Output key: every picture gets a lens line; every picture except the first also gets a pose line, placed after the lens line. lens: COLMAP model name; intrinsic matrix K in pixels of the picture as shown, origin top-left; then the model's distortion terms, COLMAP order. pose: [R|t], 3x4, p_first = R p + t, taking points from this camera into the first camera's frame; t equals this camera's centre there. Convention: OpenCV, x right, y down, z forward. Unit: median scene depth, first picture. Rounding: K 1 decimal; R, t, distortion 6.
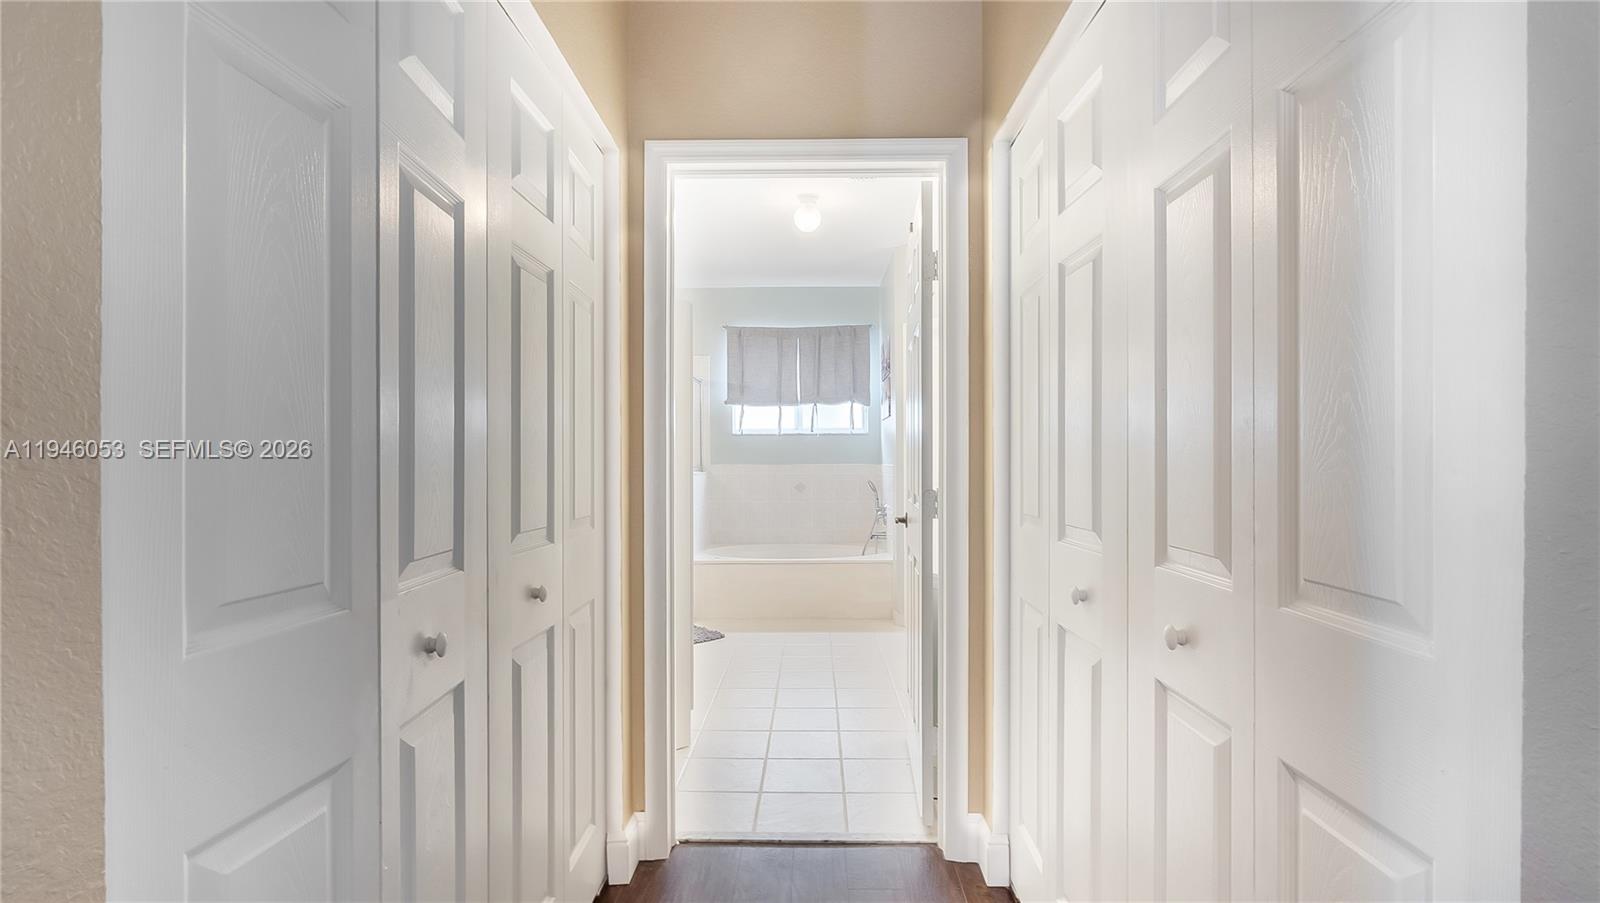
lens RADIAL K [[741.5, 0, 799.4], [0, 741.5, 461.4], [0, 0, 1]] dist [-0.004574, 0.001281]
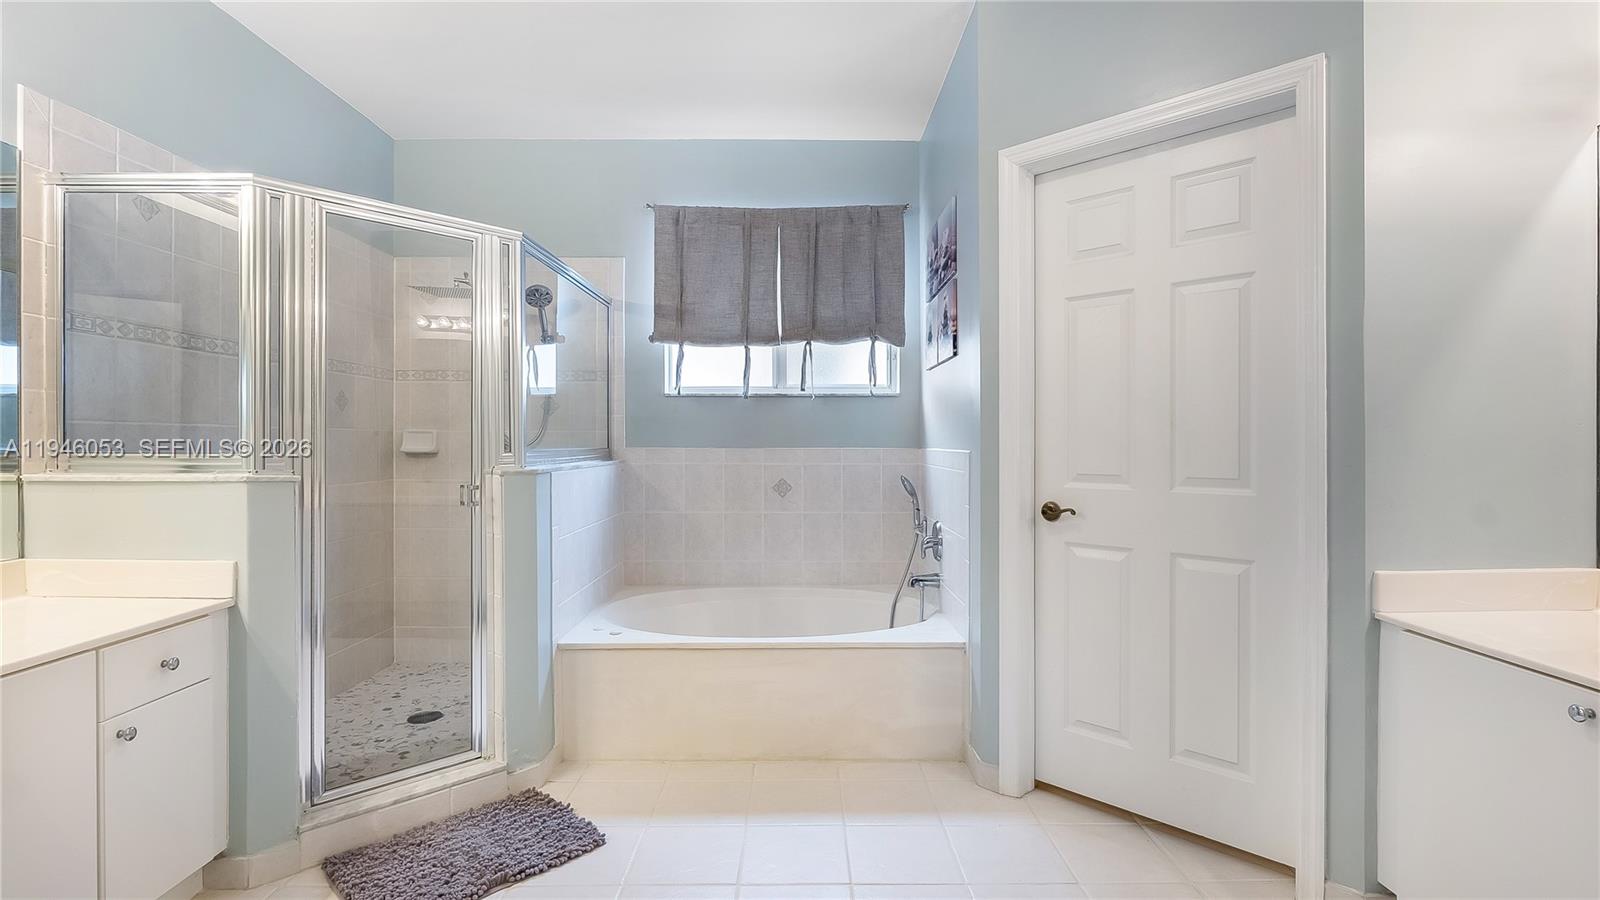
lens RADIAL K [[742.2, 0, 800.8], [0, 742.2, 455.0], [0, 0, 1]] dist [-0.002898, -0.000128]
pose [[0.999786, 0.006042, 0.019760, 0.004602], [-0.006106, 0.999976, 0.003169, 0.007462], [-0.019741, -0.003289, 0.999800, 0.426910]]
